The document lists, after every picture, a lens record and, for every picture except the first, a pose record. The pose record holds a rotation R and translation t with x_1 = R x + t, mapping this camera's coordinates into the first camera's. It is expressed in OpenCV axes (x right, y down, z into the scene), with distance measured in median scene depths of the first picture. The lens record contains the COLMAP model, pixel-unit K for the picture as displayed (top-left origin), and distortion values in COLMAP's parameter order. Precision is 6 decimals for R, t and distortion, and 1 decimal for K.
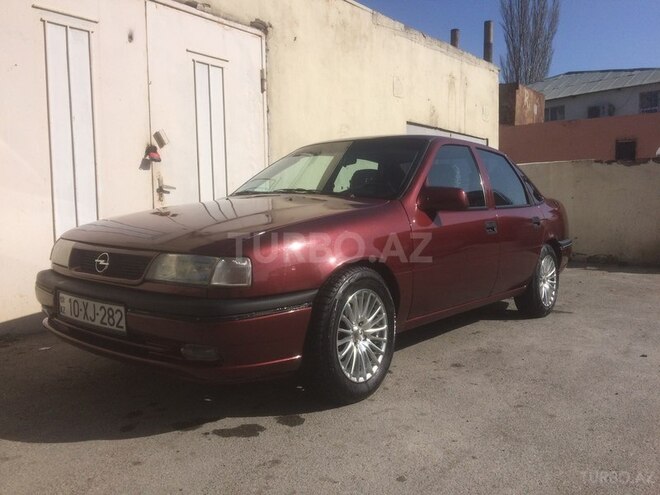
lens RADIAL K [[550.6, 0, 334.0], [0, 550.6, 248.9], [0, 0, 1]] dist [0.091117, -0.116757]
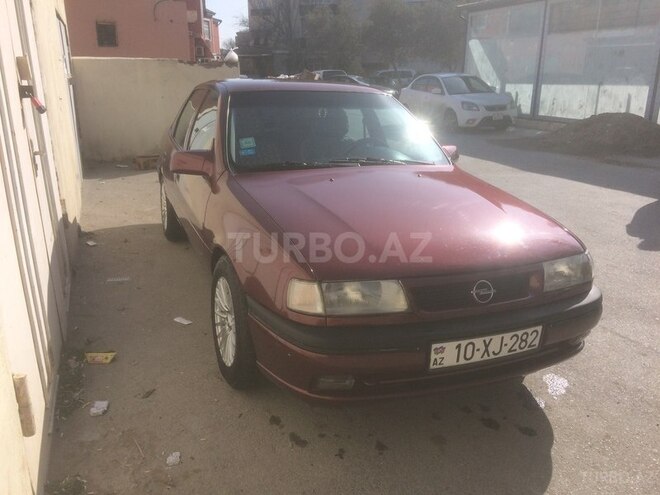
lens RADIAL K [[550.6, 0, 334.0], [0, 550.6, 248.9], [0, 0, 1]] dist [0.091117, -0.116757]
pose [[0.486653, -0.253338, 0.836055, -0.639573], [0.048987, 0.963436, 0.263422, -0.145997], [-0.872221, -0.087240, 0.481269, 0.401548]]
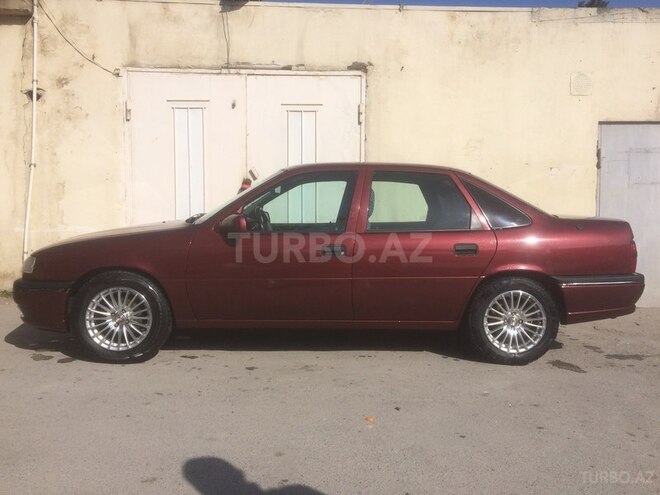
lens RADIAL K [[550.6, 0, 334.0], [0, 550.6, 248.9], [0, 0, 1]] dist [0.091117, -0.116757]
pose [[0.646441, 0.054276, -0.761031, 0.810667], [-0.064249, 0.997796, 0.016587, -0.045712], [0.760254, 0.038173, 0.648503, 0.257541]]
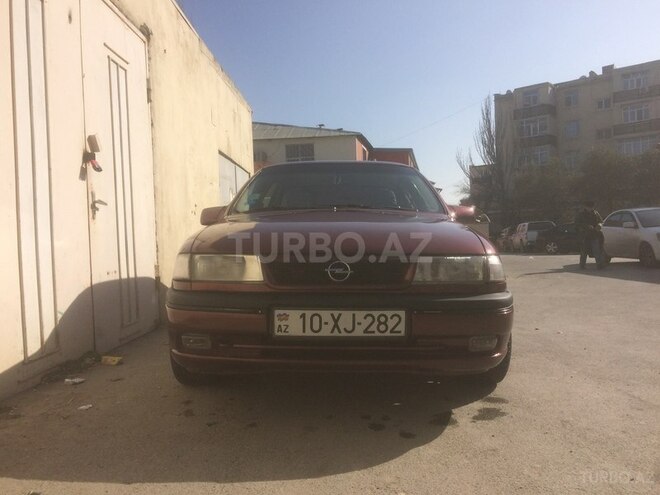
lens RADIAL K [[550.6, 0, 334.0], [0, 550.6, 248.9], [0, 0, 1]] dist [0.091117, -0.116757]
pose [[0.789312, -0.019786, 0.613674, -0.507631], [0.060949, 0.997069, -0.046245, 0.015122], [-0.610960, 0.073905, 0.788204, 0.135349]]
